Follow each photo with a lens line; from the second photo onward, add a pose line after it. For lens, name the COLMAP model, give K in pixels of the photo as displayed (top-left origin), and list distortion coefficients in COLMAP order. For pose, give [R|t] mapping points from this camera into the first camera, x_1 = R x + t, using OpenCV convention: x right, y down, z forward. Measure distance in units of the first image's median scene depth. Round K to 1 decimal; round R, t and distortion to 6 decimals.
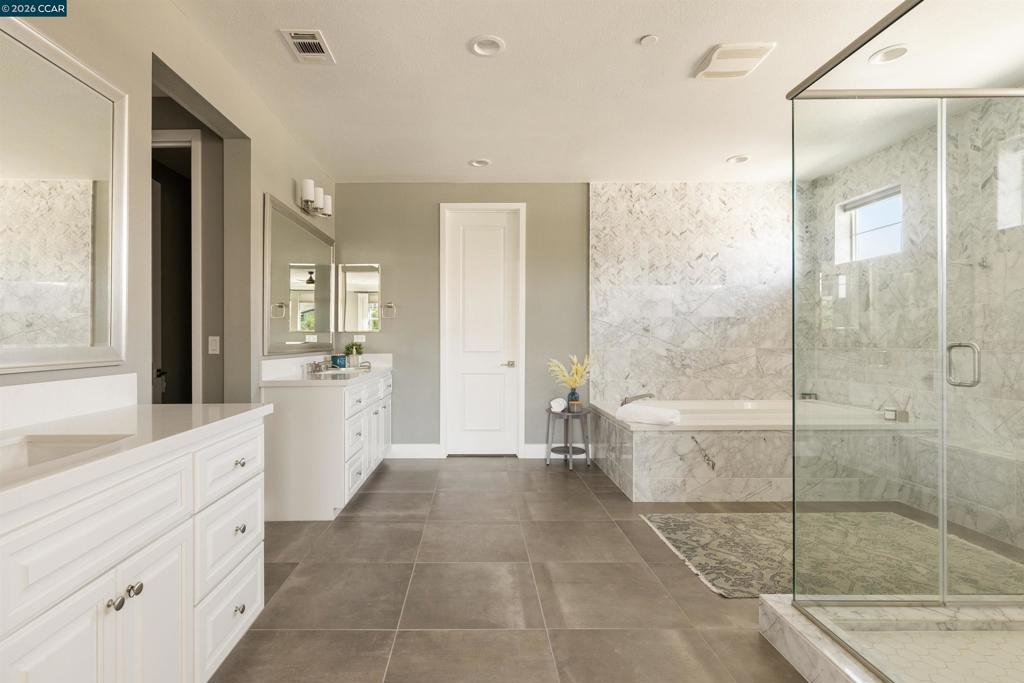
lens RADIAL K [[509.0, 0, 479.8], [0, 509.0, 337.4], [0, 0, 1]] dist [0.017269, -0.000128]
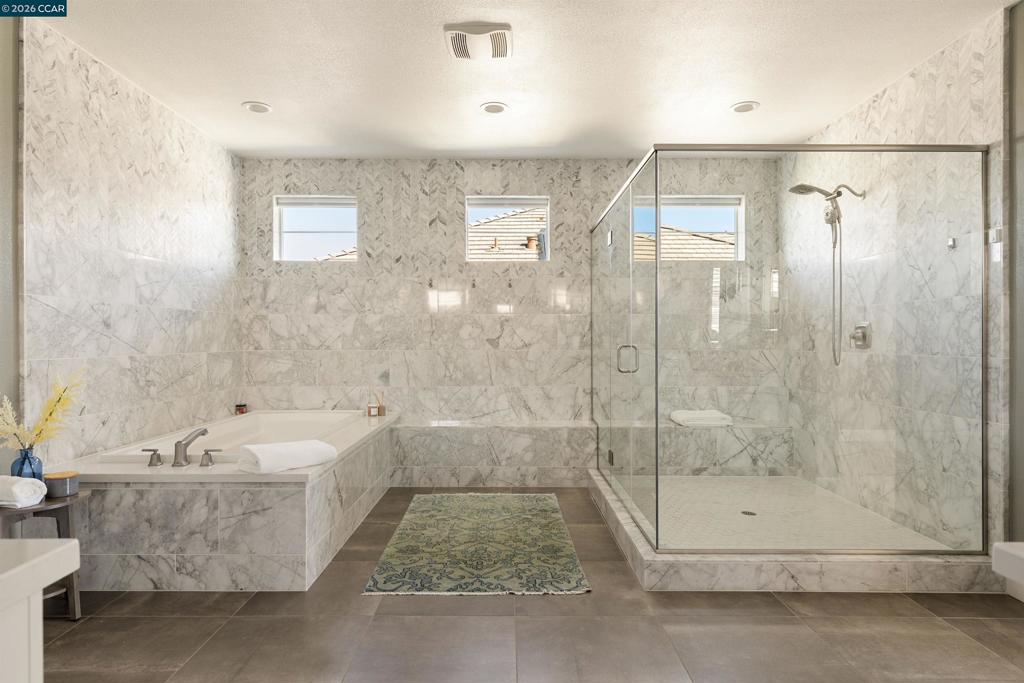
lens RADIAL K [[575.3, 0, 512.0], [0, 575.3, 341.5], [0, 0, 1]] dist [0.005277, -0.000895]
pose [[-0.005200, 0.001839, 0.999985, -0.415663], [-0.006440, 0.999978, -0.001872, 0.003507], [-0.999966, -0.006450, -0.005188, 0.708755]]
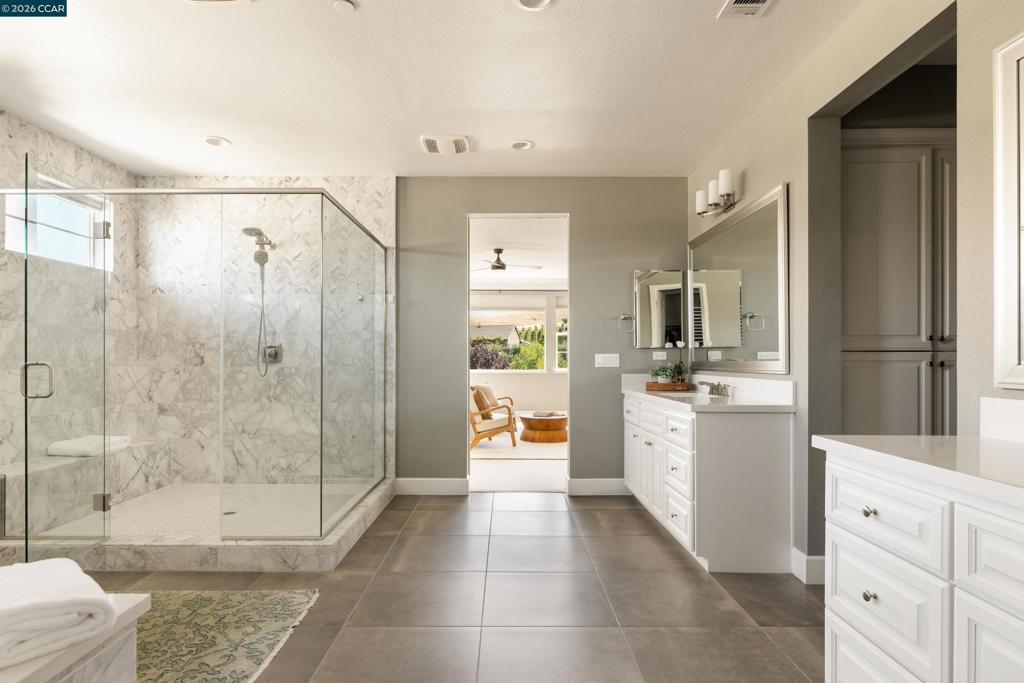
lens RADIAL K [[537.1, 0, 509.0], [0, 537.1, 357.4], [0, 0, 1]] dist [-0.000859, -0.000222]
pose [[-0.999989, 0.003510, 0.003203, 0.034820], [0.003491, 0.999977, -0.005816, 0.005777], [-0.003223, -0.005805, -0.999978, 1.312417]]
